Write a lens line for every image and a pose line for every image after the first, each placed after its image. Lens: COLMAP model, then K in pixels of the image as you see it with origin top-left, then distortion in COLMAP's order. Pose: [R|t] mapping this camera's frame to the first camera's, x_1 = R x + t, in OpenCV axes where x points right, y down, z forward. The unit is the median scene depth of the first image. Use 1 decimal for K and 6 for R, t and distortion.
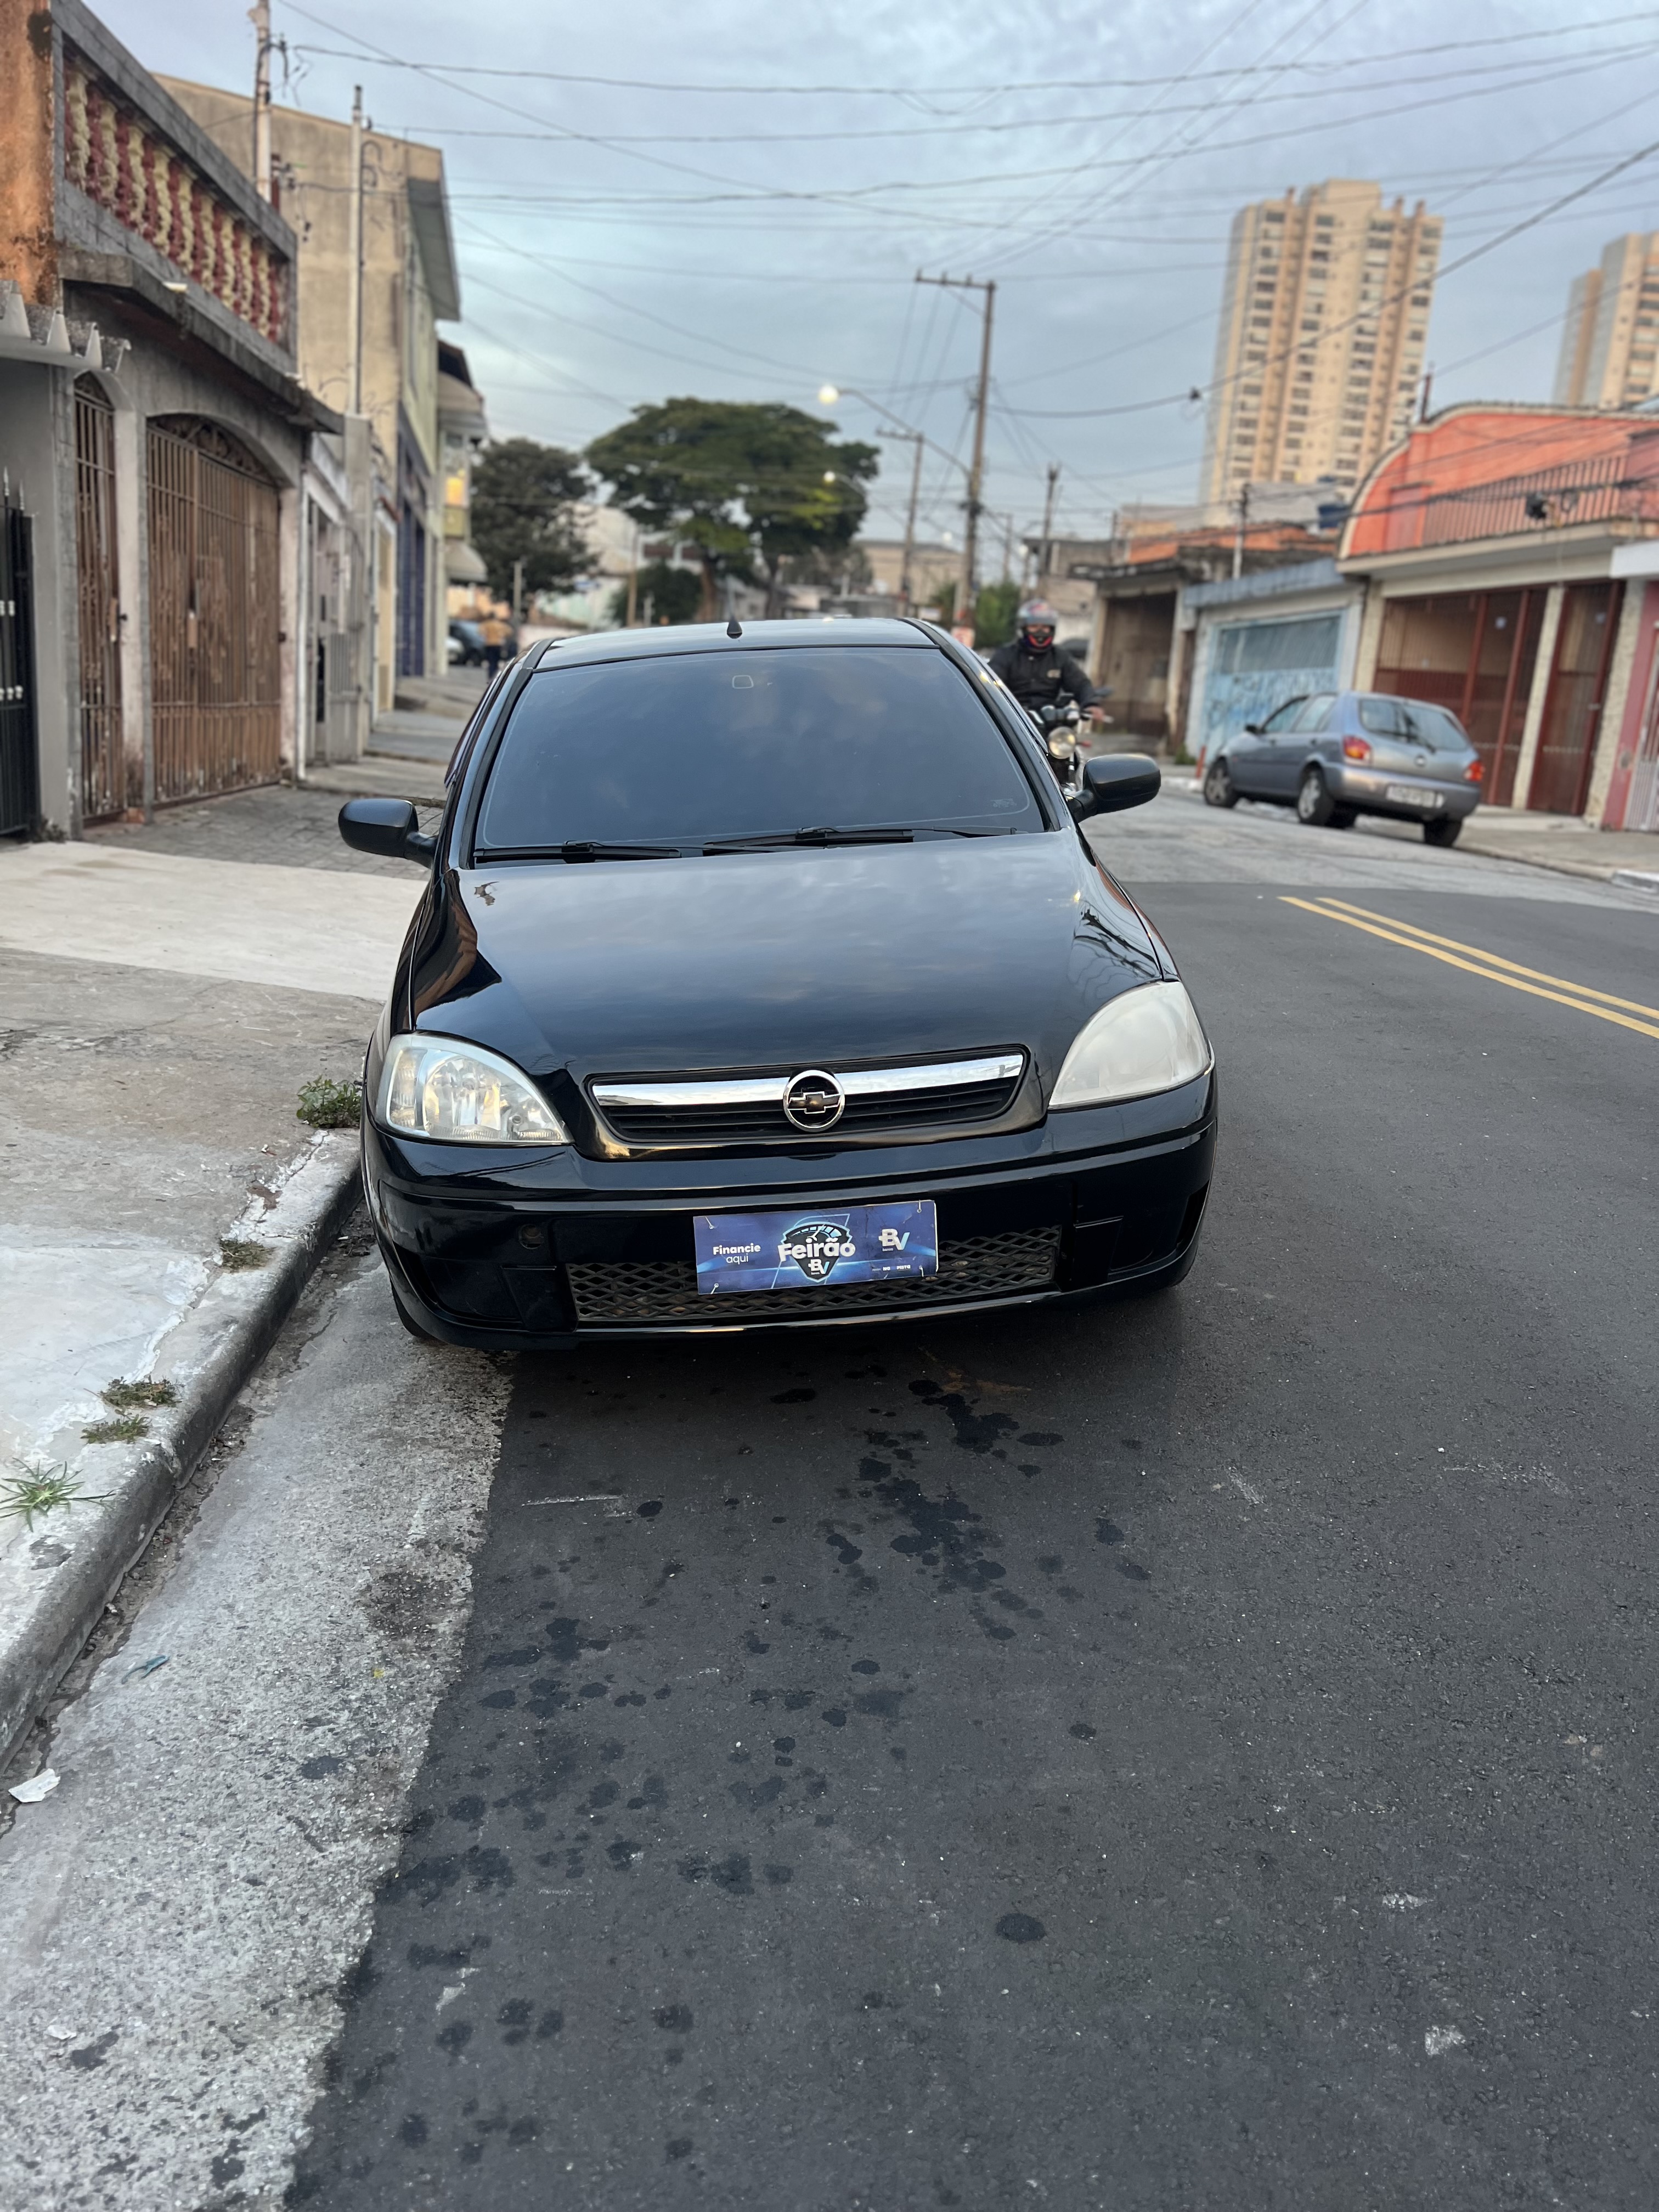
lens RADIAL K [[1699.4, 0, 831.9], [0, 1699.4, 1080.6], [0, 0, 1]] dist [0.042700, -0.040541]
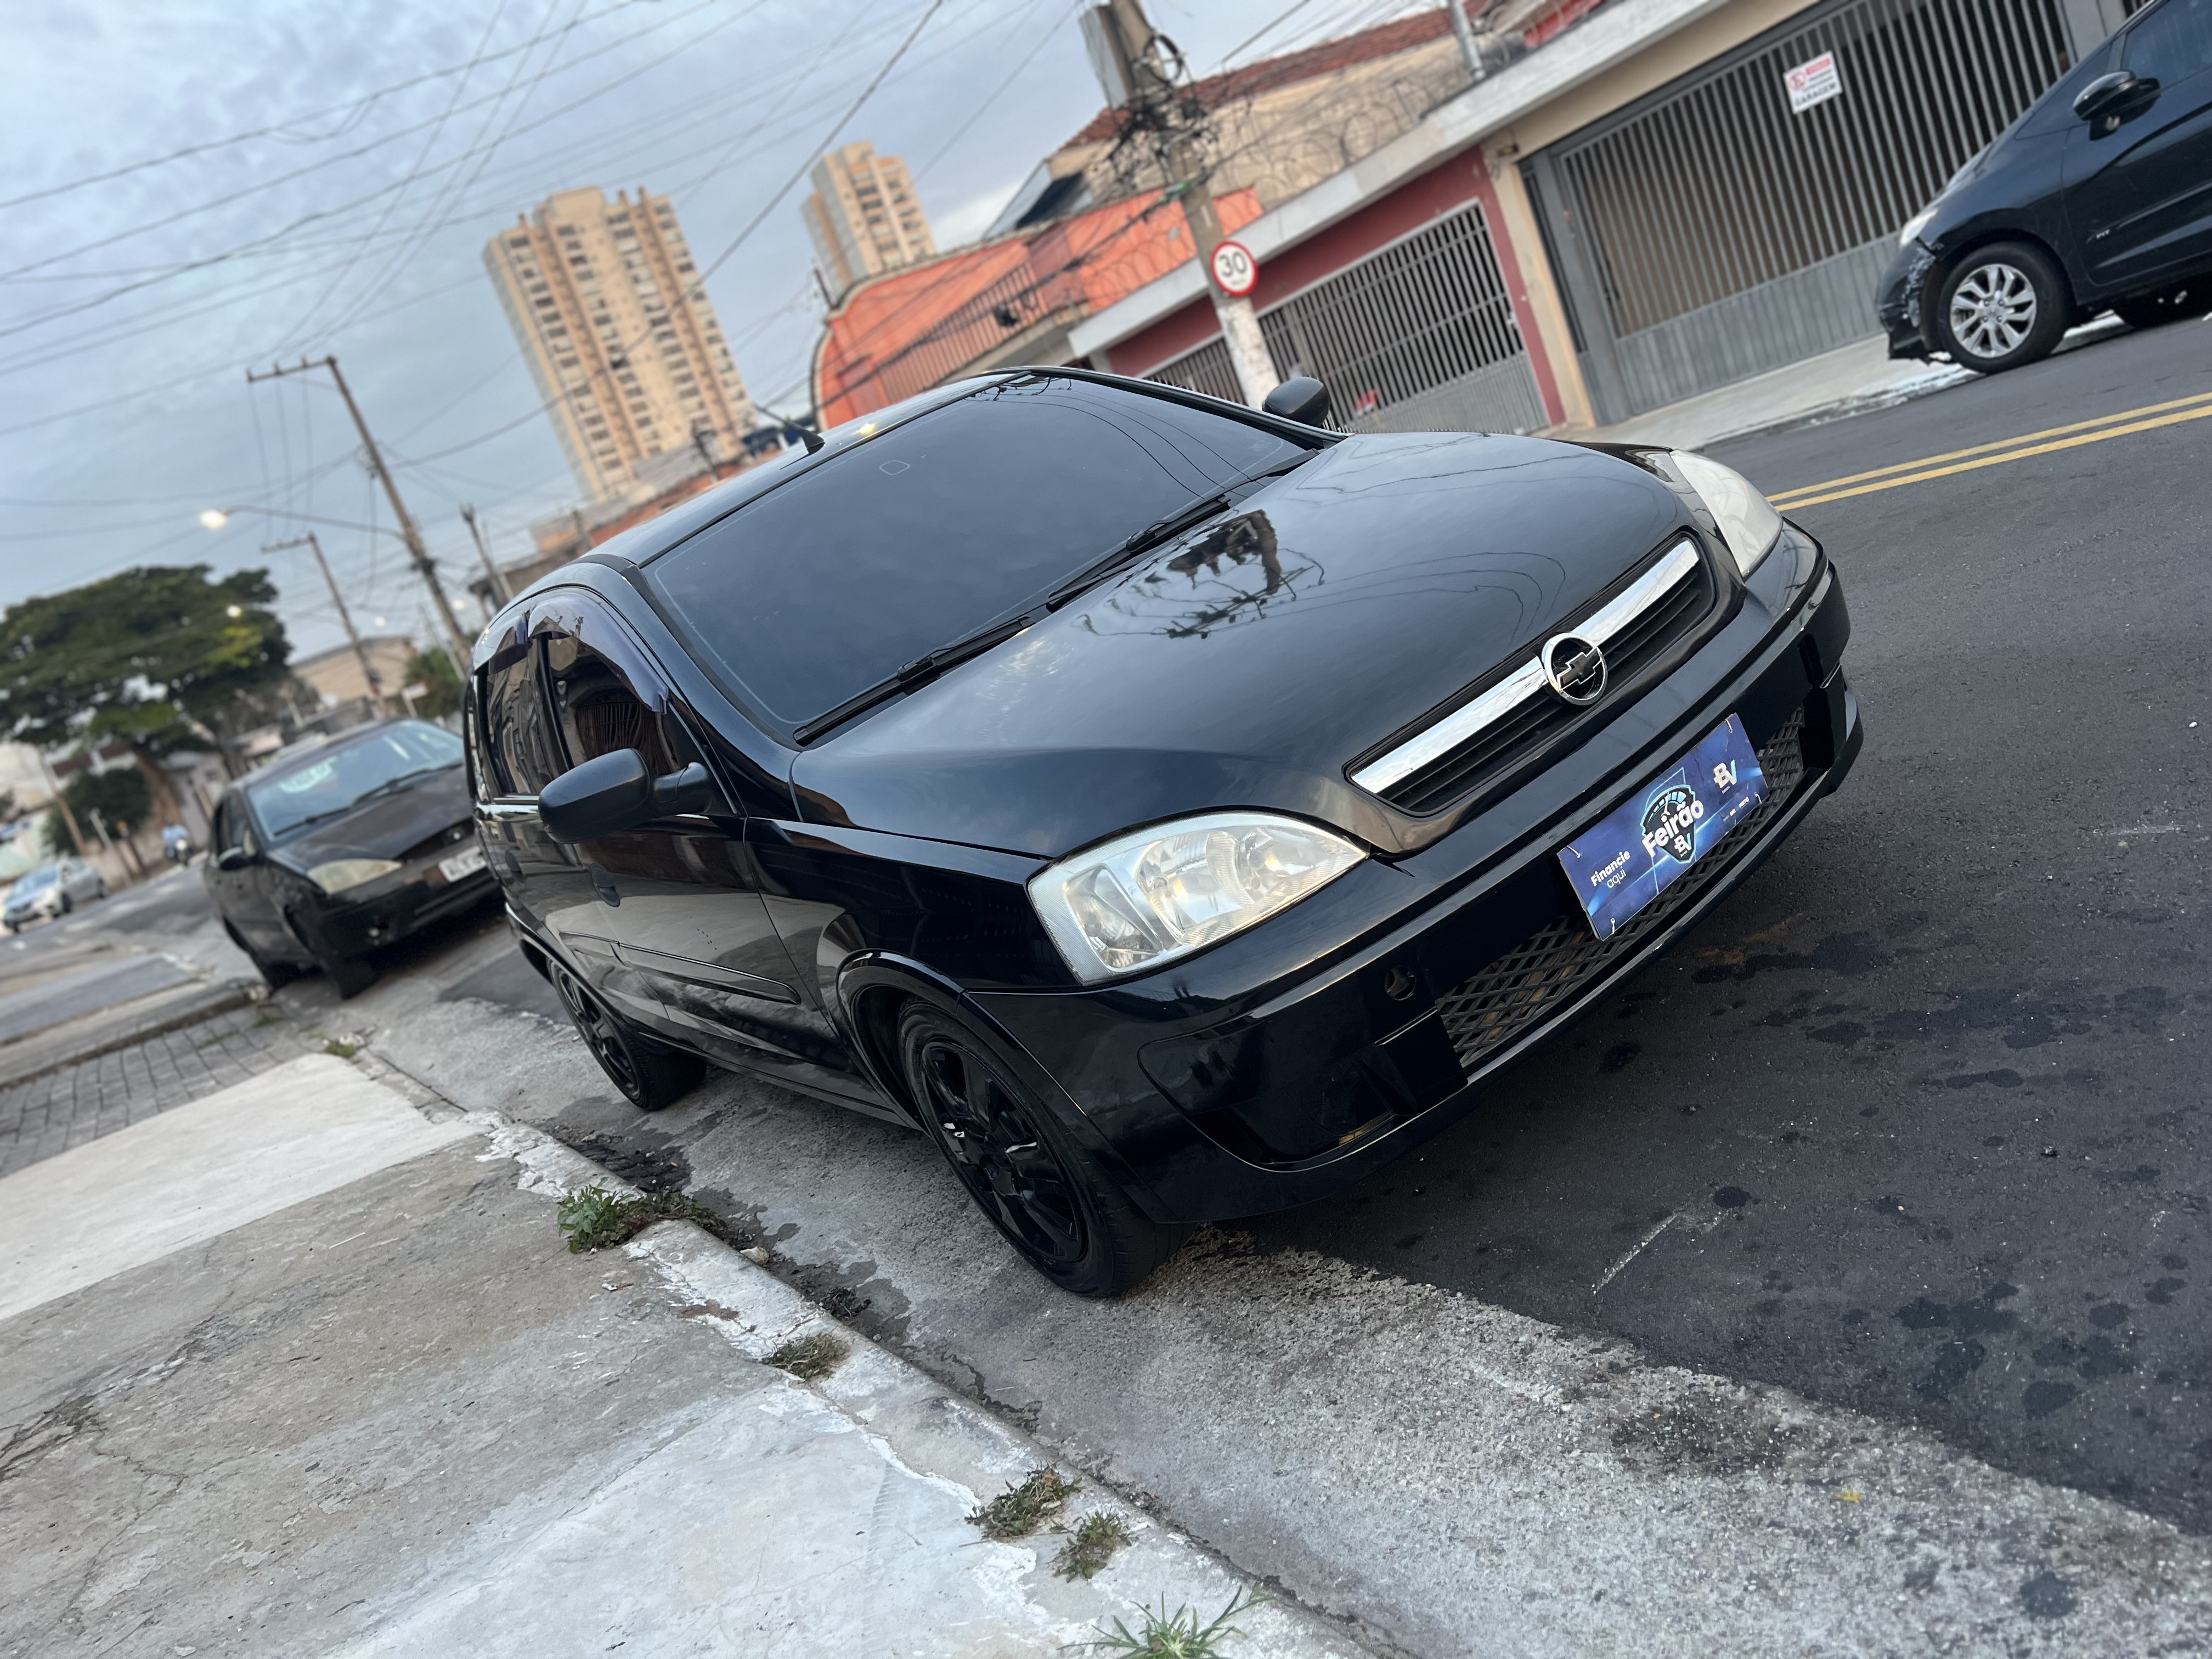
lens RADIAL K [[1683.9, 0, 1106.0], [0, 1683.9, 829.5], [0, 0, 1]] dist [0.020157, -0.012332]
pose [[0.802766, -0.449781, 0.391490, -0.384783], [0.494819, 0.868840, -0.016440, -0.014215], [-0.332748, 0.206914, 0.920035, 0.245761]]
